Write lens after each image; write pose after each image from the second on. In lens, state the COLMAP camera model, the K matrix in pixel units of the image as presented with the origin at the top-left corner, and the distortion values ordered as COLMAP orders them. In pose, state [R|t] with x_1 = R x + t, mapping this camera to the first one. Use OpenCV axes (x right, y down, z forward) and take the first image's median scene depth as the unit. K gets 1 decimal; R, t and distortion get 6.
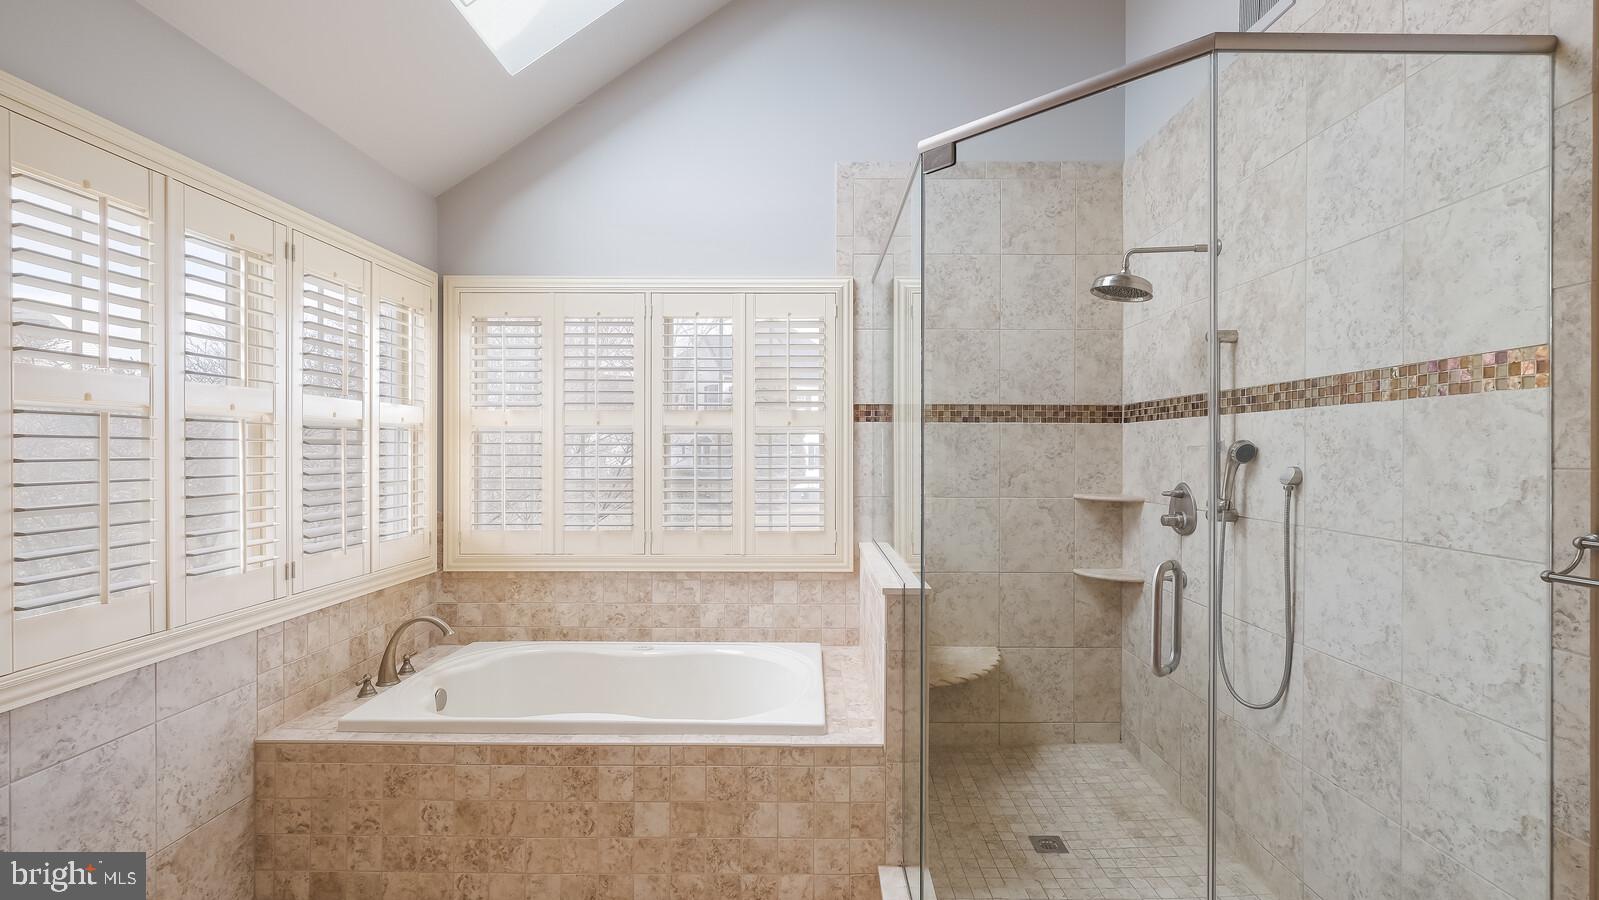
lens RADIAL K [[710.7, 0, 799.4], [0, 710.7, 454.4], [0, 0, 1]] dist [0.001277, 0.000089]
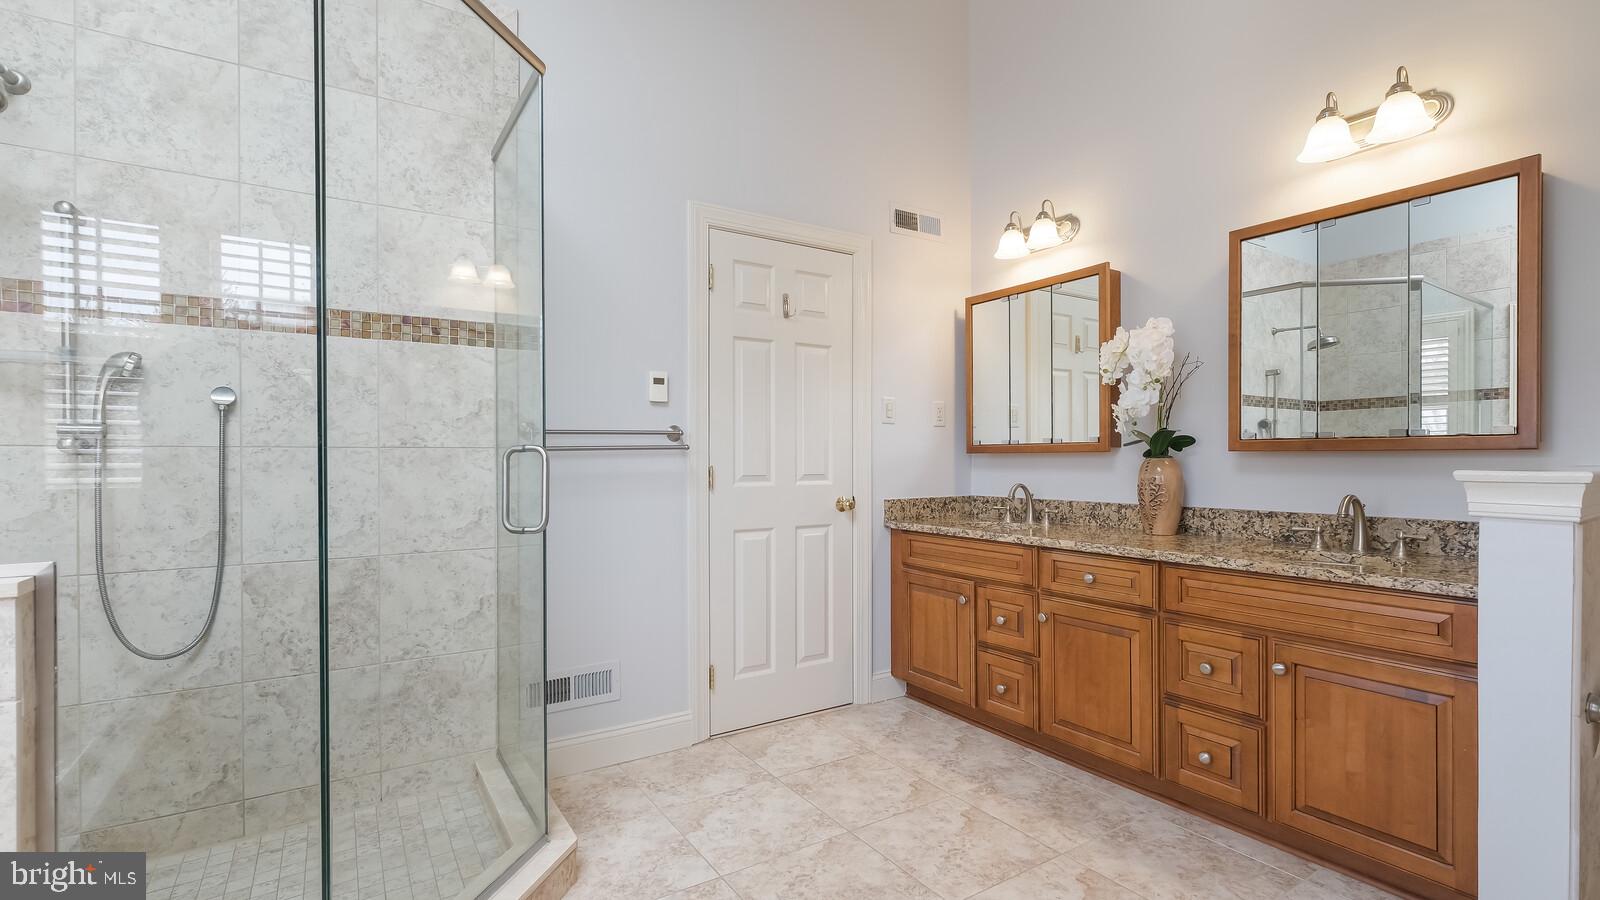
lens RADIAL K [[711.1, 0, 799.8], [0, 711.1, 455.2], [0, 0, 1]] dist [0.001277, 0.000089]
pose [[-0.545026, 0.001395, 0.838418, -0.690775], [0.004407, 0.999990, 0.001200, 0.141335], [-0.838408, 0.004349, -0.545026, 1.083160]]
